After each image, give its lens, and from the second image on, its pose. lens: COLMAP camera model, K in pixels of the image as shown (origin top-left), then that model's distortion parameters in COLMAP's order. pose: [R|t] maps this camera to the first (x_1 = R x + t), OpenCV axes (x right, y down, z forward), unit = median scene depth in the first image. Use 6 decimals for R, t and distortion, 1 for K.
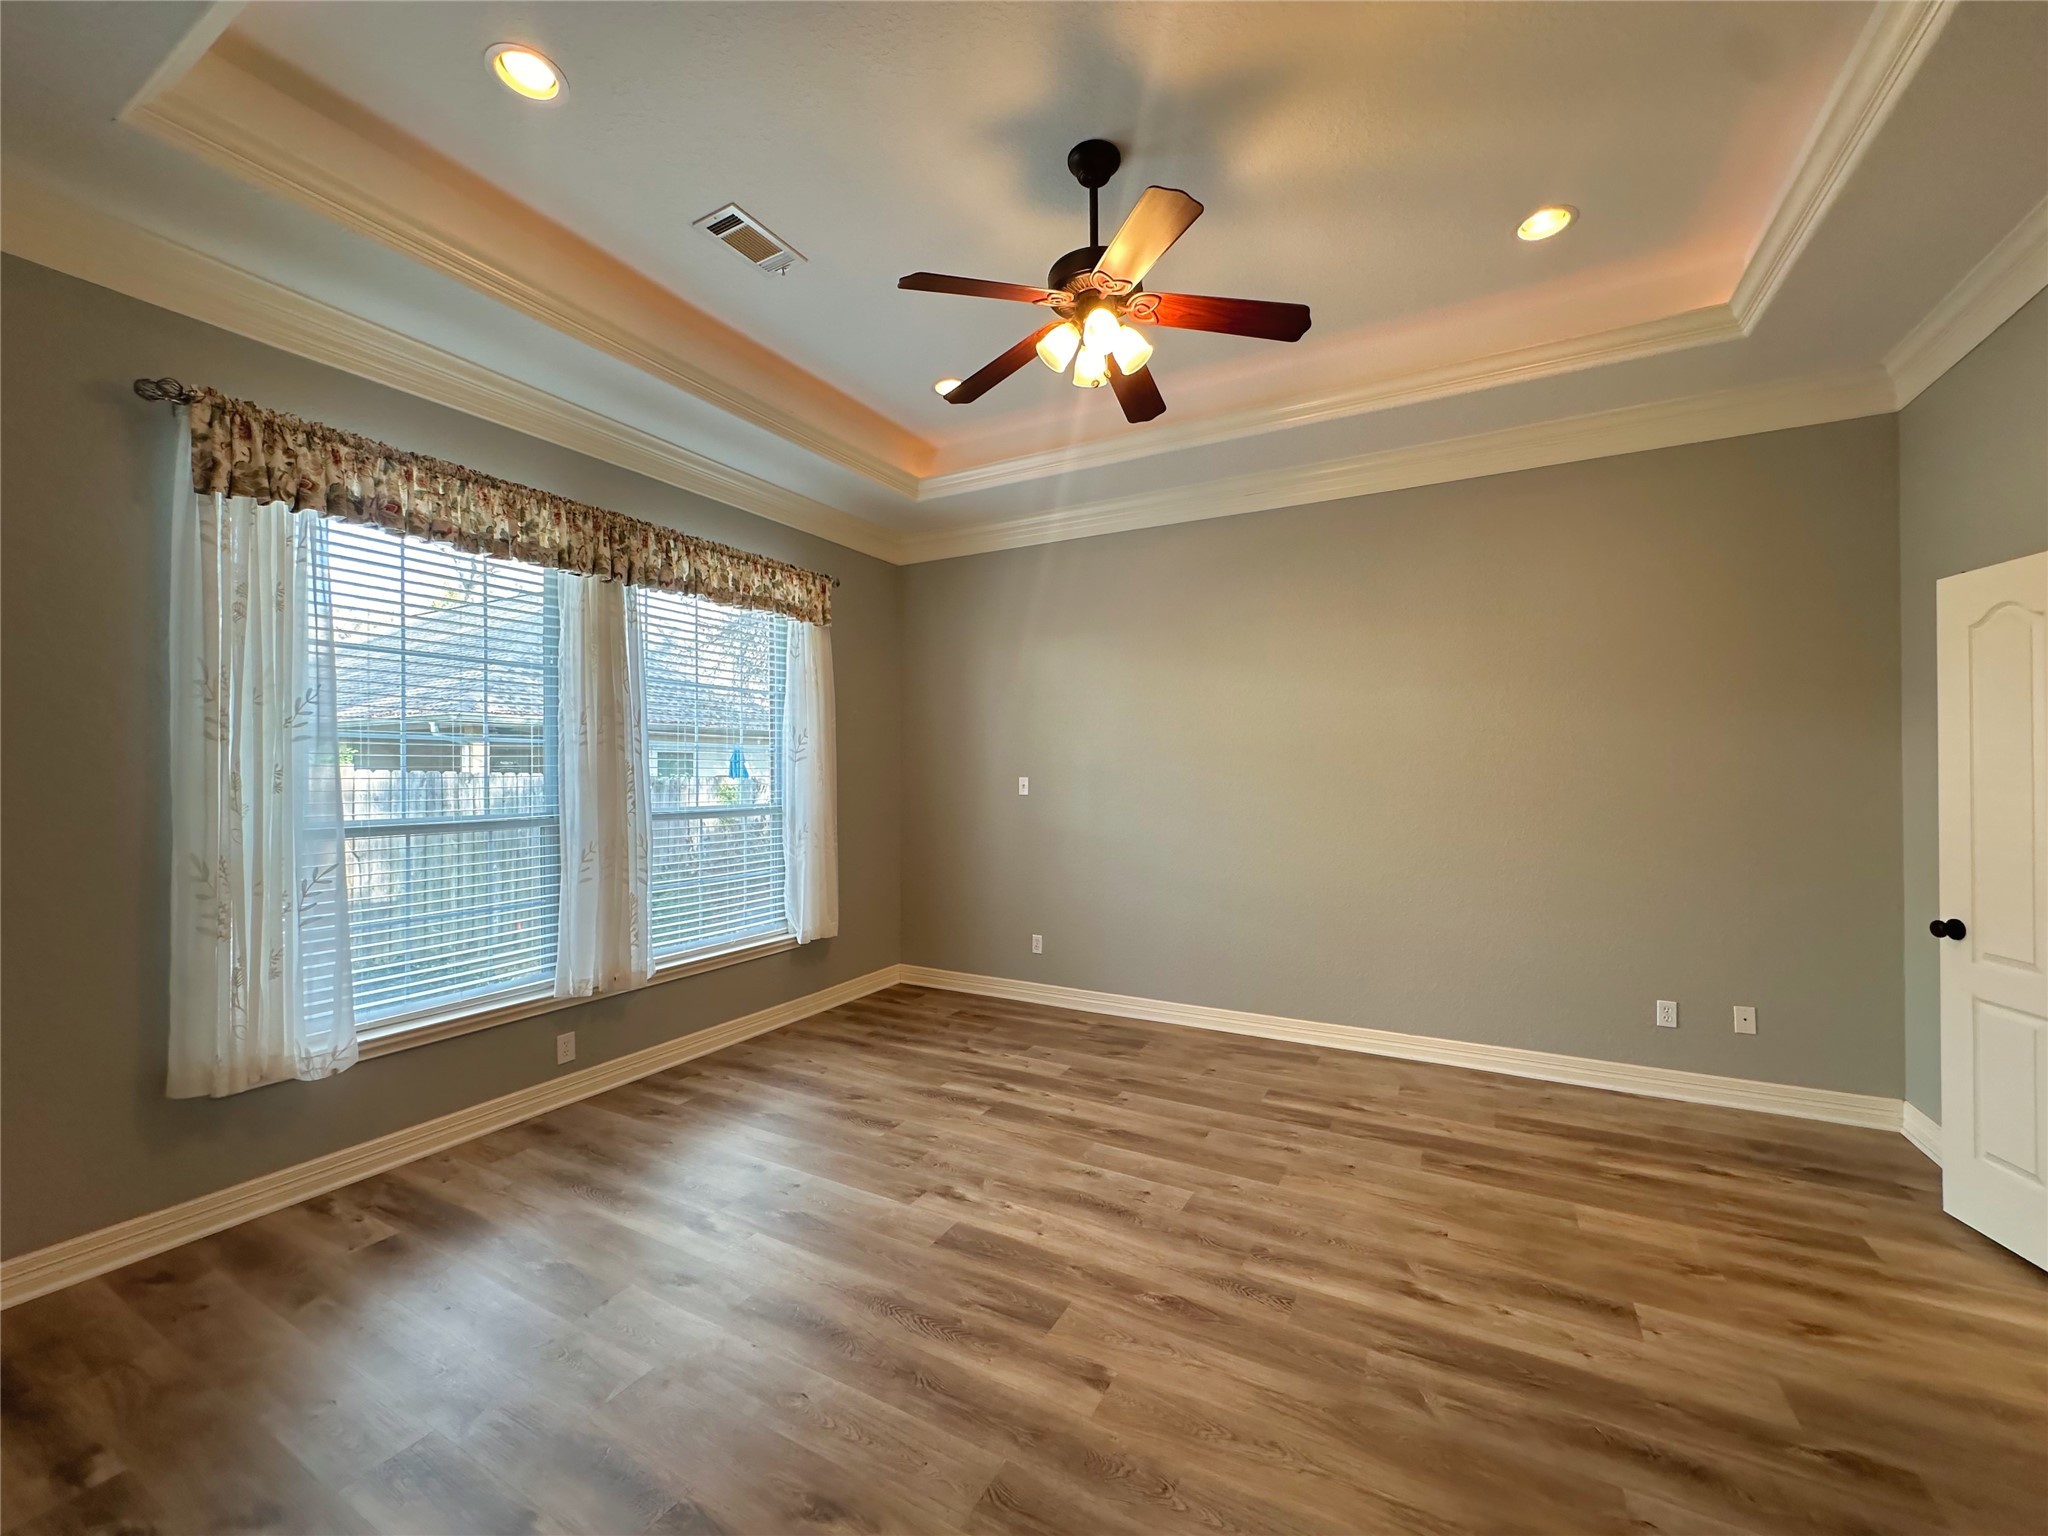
lens RADIAL K [[819.3, 0, 1023.1], [0, 819.3, 768.3], [0, 0, 1]] dist [-0.002198, 0.000377]
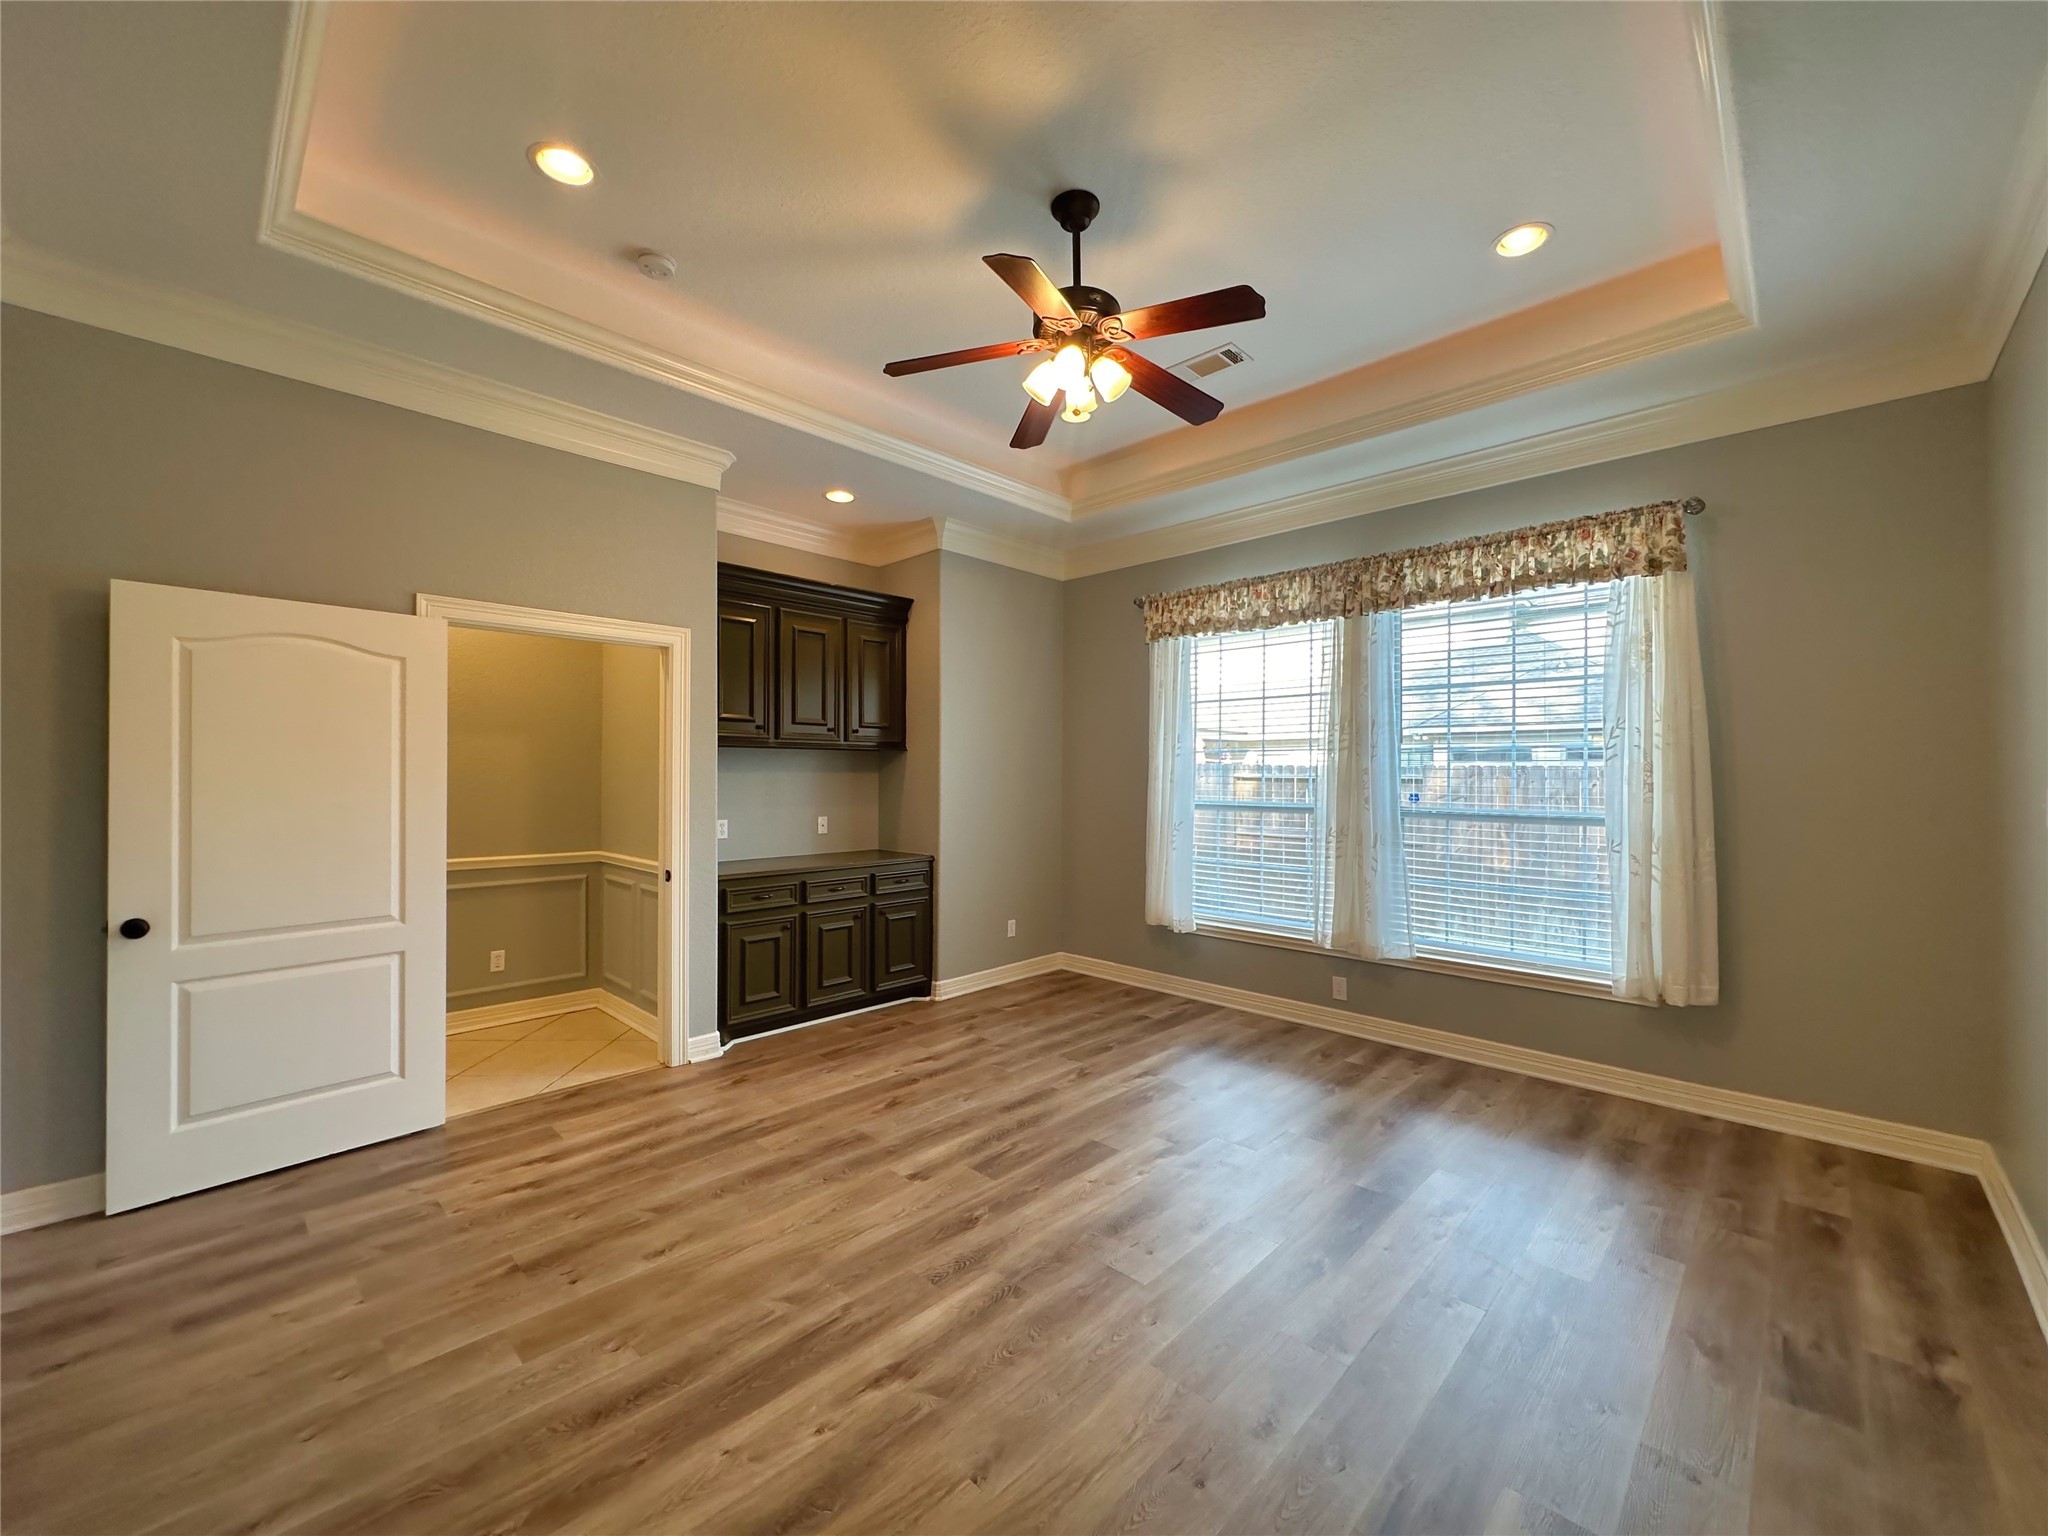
lens RADIAL K [[816.9, 0, 1024.0], [0, 816.9, 768.0], [0, 0, 1]] dist [-0.001499, 0.000323]
pose [[-0.259574, -0.003707, -0.965716, 0.929668], [0.002940, 0.999985, -0.004629, 0.001177], [0.965719, -0.004041, -0.259559, 0.986082]]
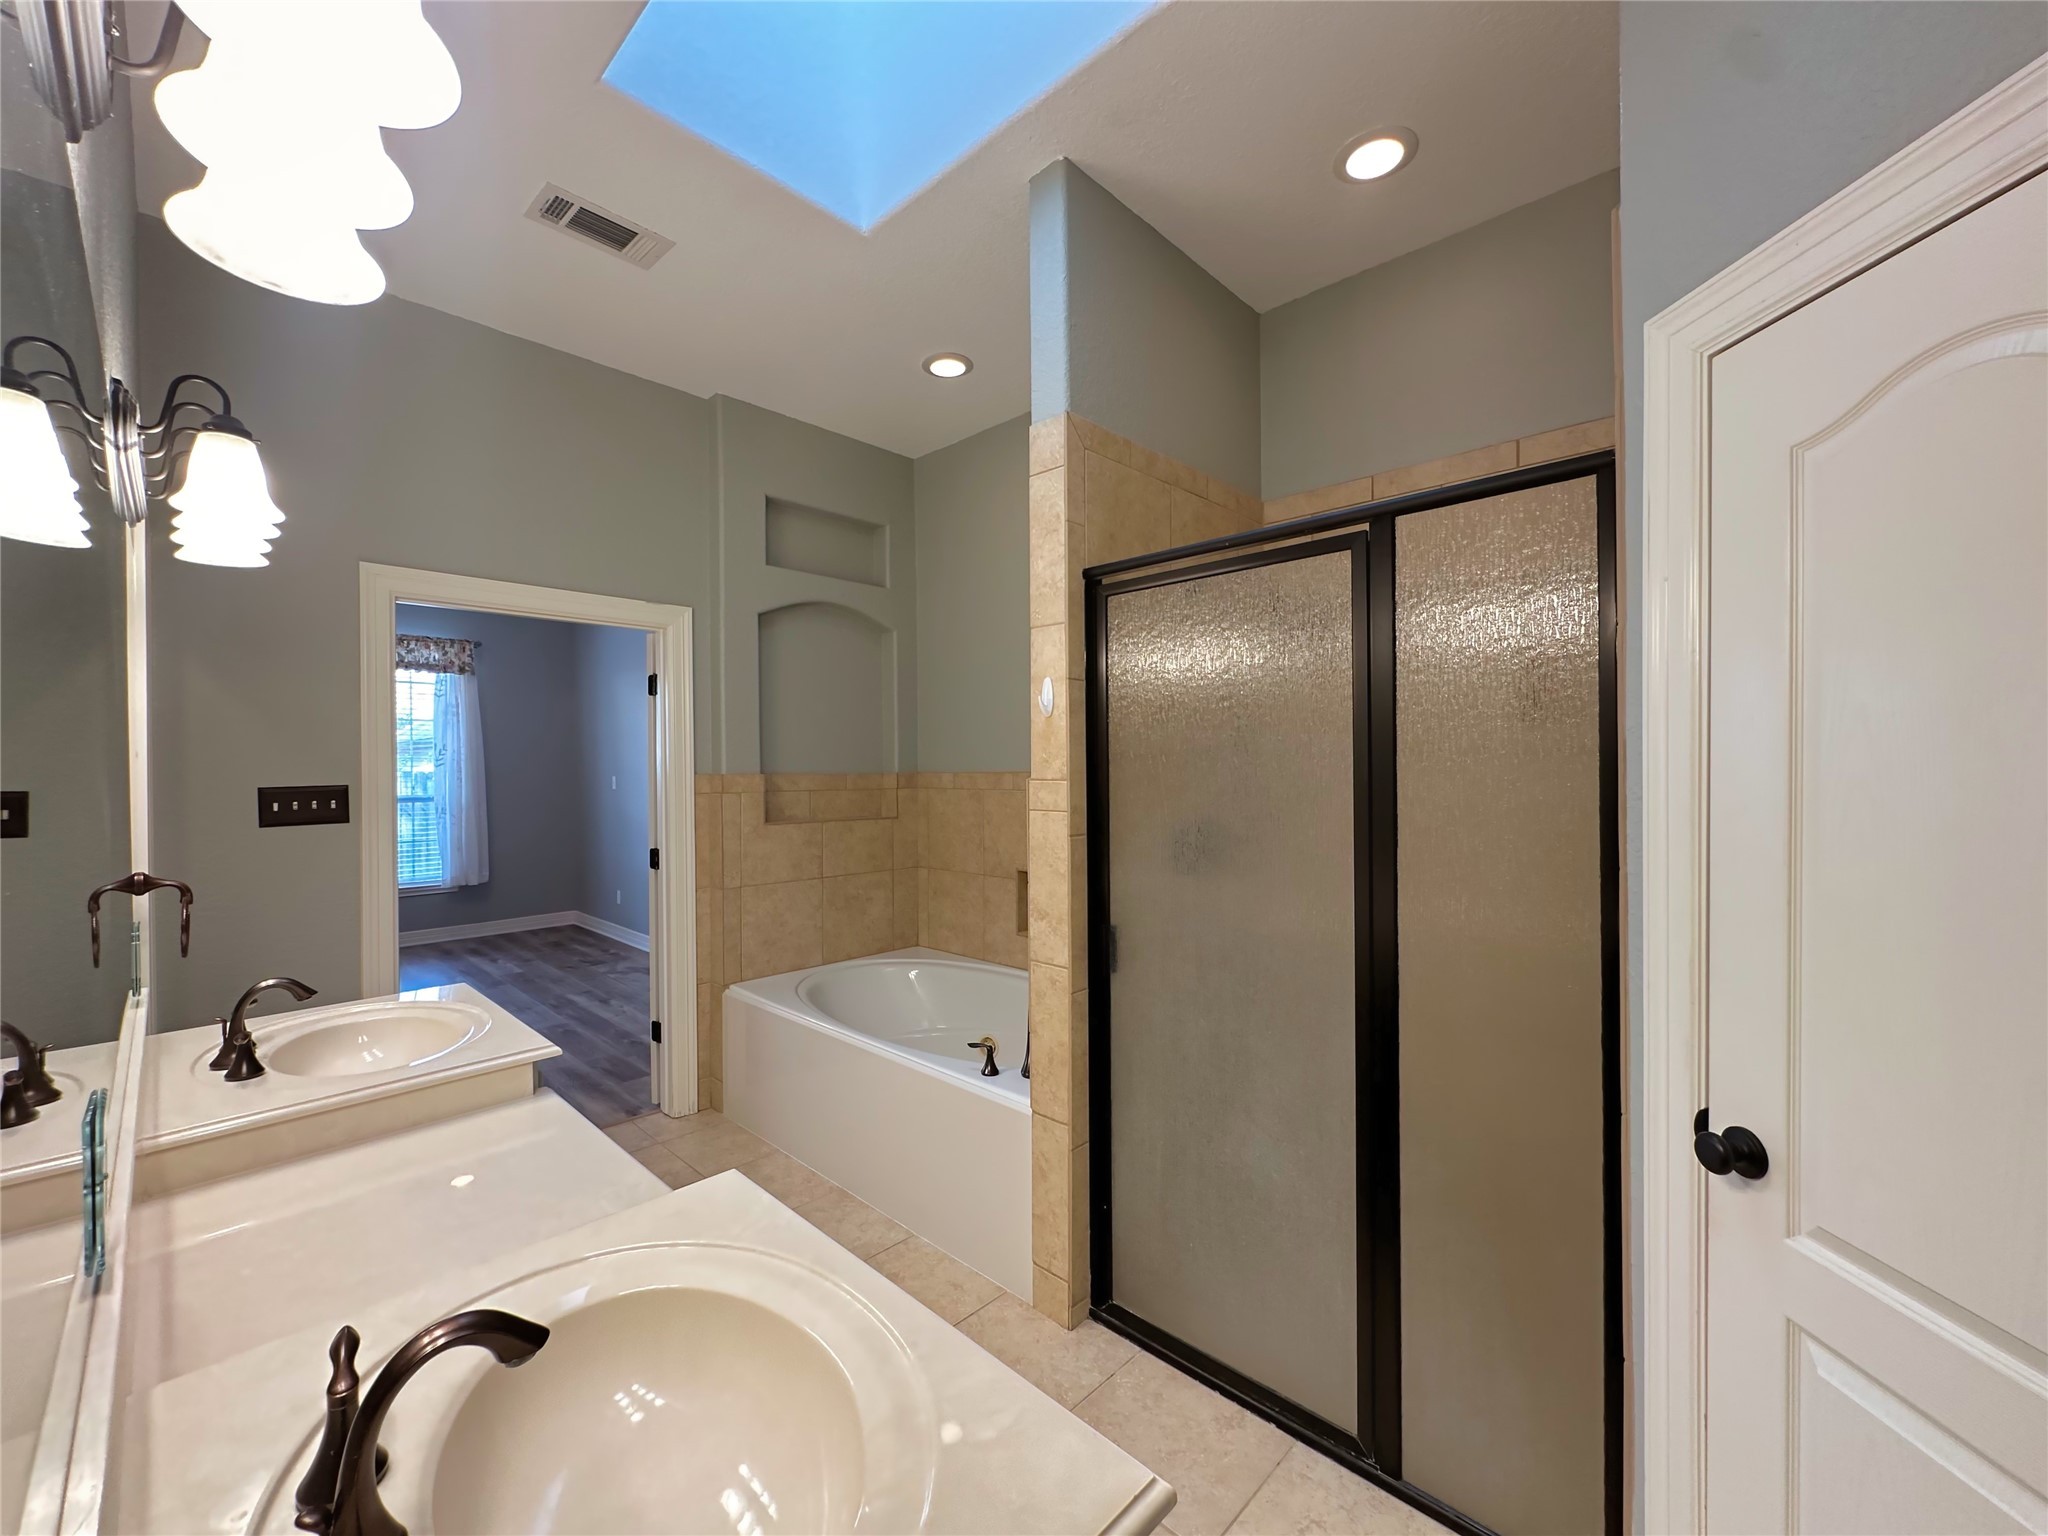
lens RADIAL K [[819.3, 0, 1023.1], [0, 819.3, 768.3], [0, 0, 1]] dist [-0.002198, 0.000377]
pose [[0.966848, -0.003945, -0.255322, 1.702167], [0.005973, 0.999956, 0.007167, -0.014848], [0.255283, -0.008454, 0.966830, -0.261325]]
